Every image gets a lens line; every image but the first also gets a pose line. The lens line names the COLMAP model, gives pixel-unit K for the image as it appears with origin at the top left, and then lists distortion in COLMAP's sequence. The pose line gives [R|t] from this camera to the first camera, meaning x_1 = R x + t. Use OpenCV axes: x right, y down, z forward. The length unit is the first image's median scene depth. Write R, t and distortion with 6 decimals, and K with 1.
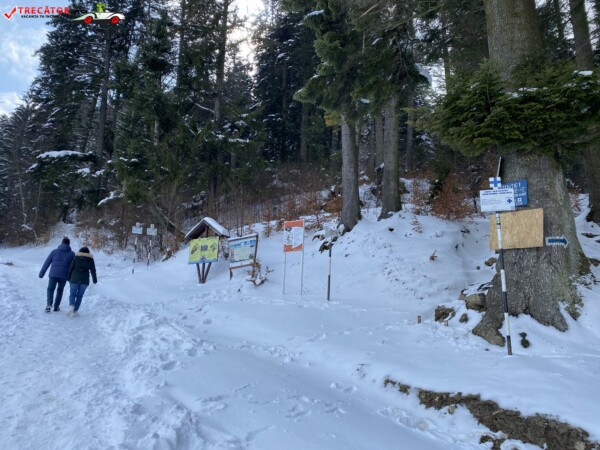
lens RADIAL K [[456.7, 0, 300.0], [0, 456.7, 225.0], [0, 0, 1]] dist [0.010366, -0.000129]
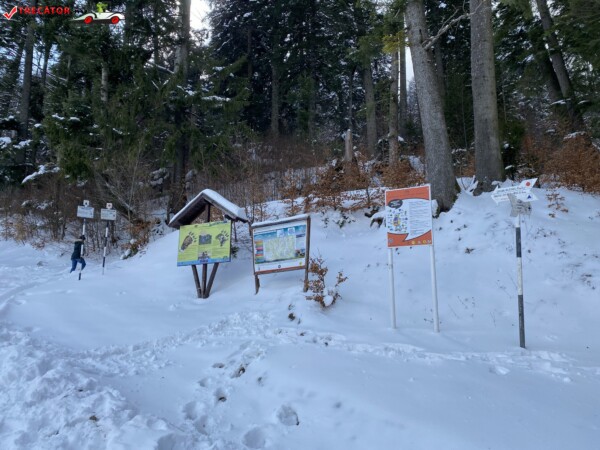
lens RADIAL K [[456.7, 0, 300.0], [0, 456.7, 225.0], [0, 0, 1]] dist [0.010366, -0.000129]
pose [[0.992454, -0.004582, 0.122534, -0.143140], [0.001506, 0.999682, 0.025182, 0.014456], [-0.122610, -0.024807, 0.992145, 0.343035]]
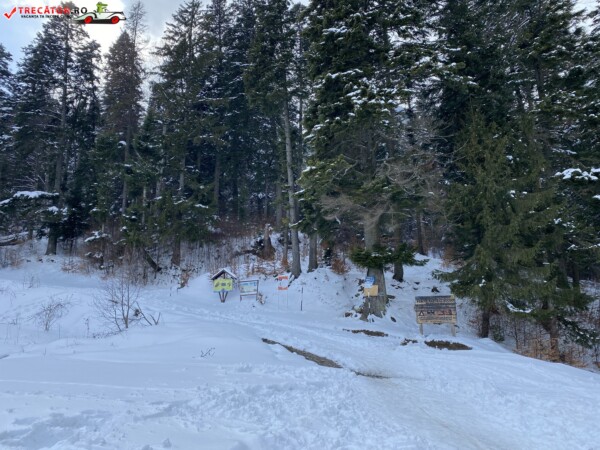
lens RADIAL K [[456.7, 0, 300.0], [0, 456.7, 225.0], [0, 0, 1]] dist [0.010366, -0.000129]
pose [[0.946459, 0.057905, 0.317589, -0.486977], [-0.049945, 0.998201, -0.033158, -0.141529], [-0.318937, 0.015521, 0.947649, -0.884724]]
